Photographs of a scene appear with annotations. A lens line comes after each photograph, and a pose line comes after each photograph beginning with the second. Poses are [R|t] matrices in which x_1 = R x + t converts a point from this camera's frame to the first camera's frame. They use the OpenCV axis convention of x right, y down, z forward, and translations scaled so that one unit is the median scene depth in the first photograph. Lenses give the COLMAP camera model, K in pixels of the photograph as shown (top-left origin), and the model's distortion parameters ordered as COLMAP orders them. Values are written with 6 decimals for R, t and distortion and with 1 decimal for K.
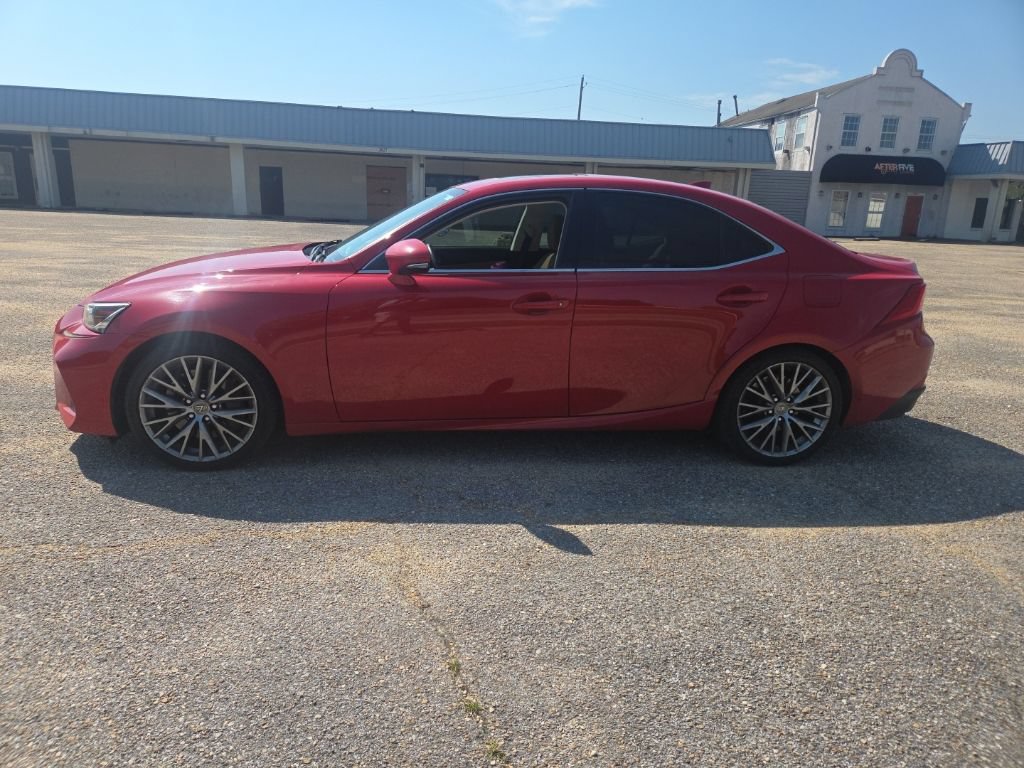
lens RADIAL K [[657.7, 0, 486.8], [0, 657.7, 384.6], [0, 0, 1]] dist [0.060341, -0.048019]
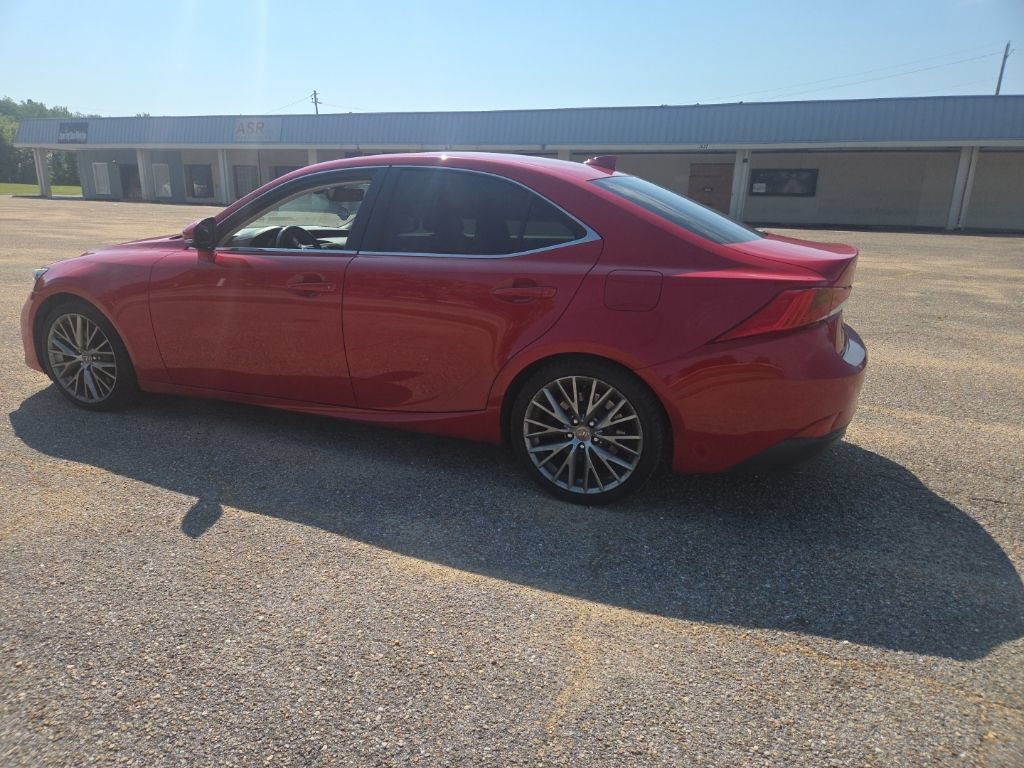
lens RADIAL K [[657.7, 0, 497.2], [0, 657.7, 386.4], [0, 0, 1]] dist [0.060341, -0.048019]
pose [[0.877593, 0.115500, -0.465285, 0.742762], [-0.115929, 0.992868, 0.027804, -0.031839], [0.465178, 0.029539, 0.884724, 0.252555]]
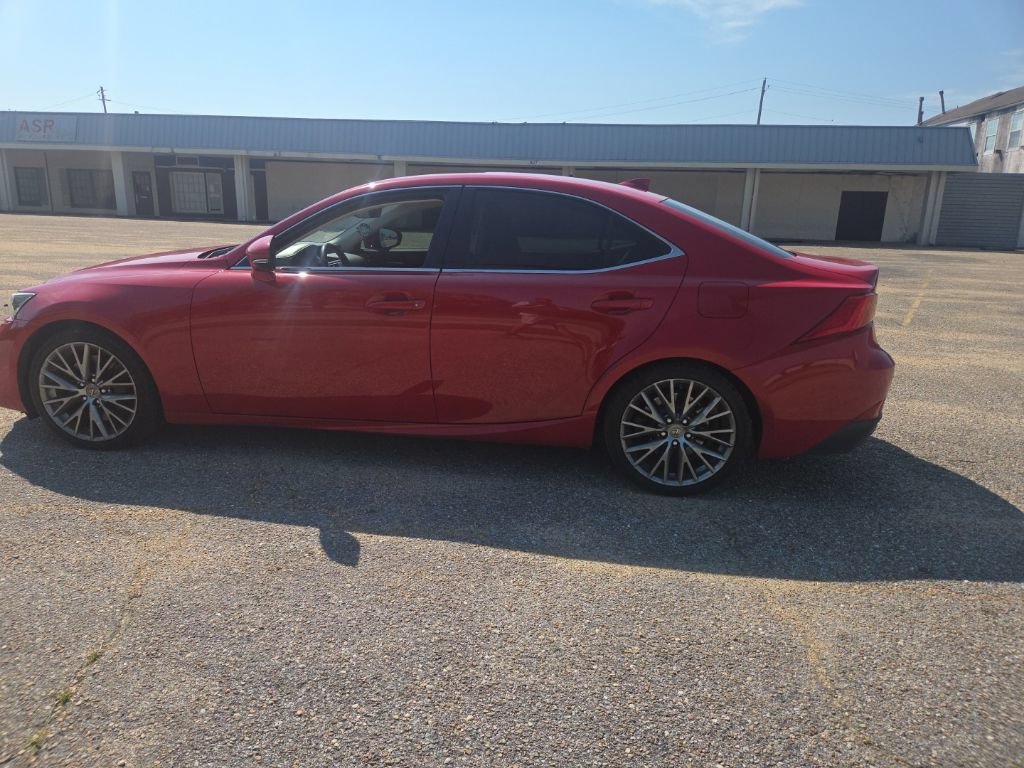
lens RADIAL K [[657.7, 0, 491.2], [0, 657.7, 378.4], [0, 0, 1]] dist [0.060341, -0.048019]
pose [[0.970038, 0.051983, -0.237328, 0.424316], [-0.058025, 0.998143, -0.018540, -0.003248], [0.235924, 0.031756, 0.971253, 0.089594]]
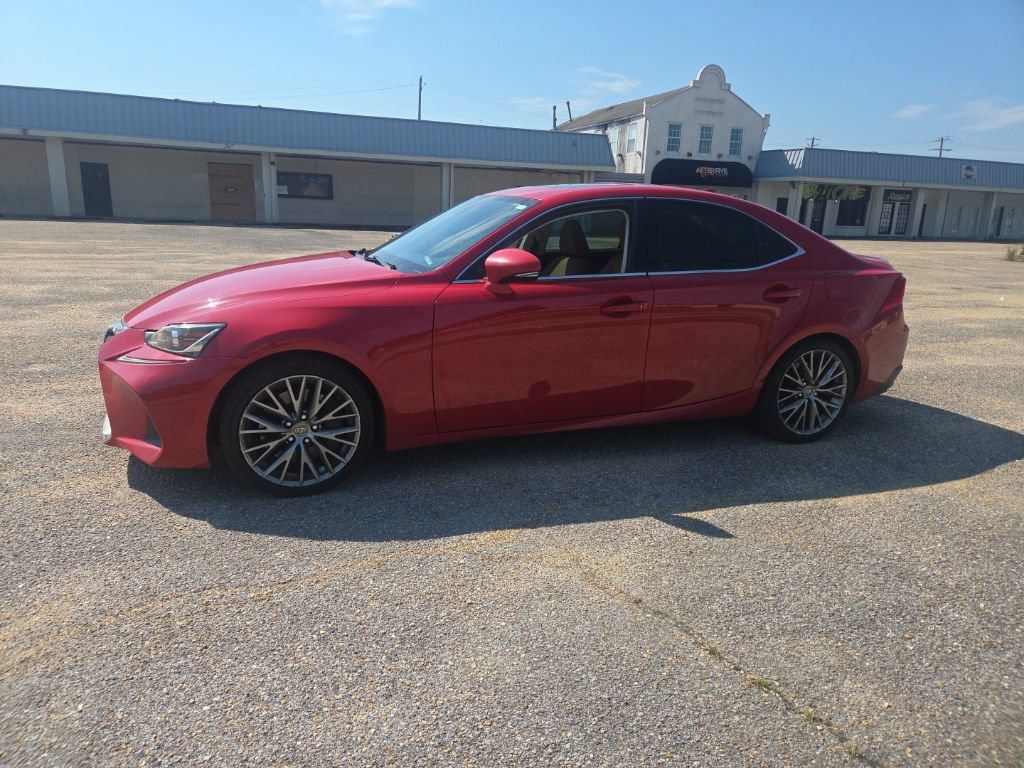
lens RADIAL K [[657.7, 0, 480.3], [0, 657.7, 382.5], [0, 0, 1]] dist [0.060341, -0.048019]
pose [[0.974701, -0.061816, 0.214795, -0.352647], [0.062161, 0.998053, 0.005152, -0.020127], [-0.214696, 0.008330, 0.976645, 0.017813]]
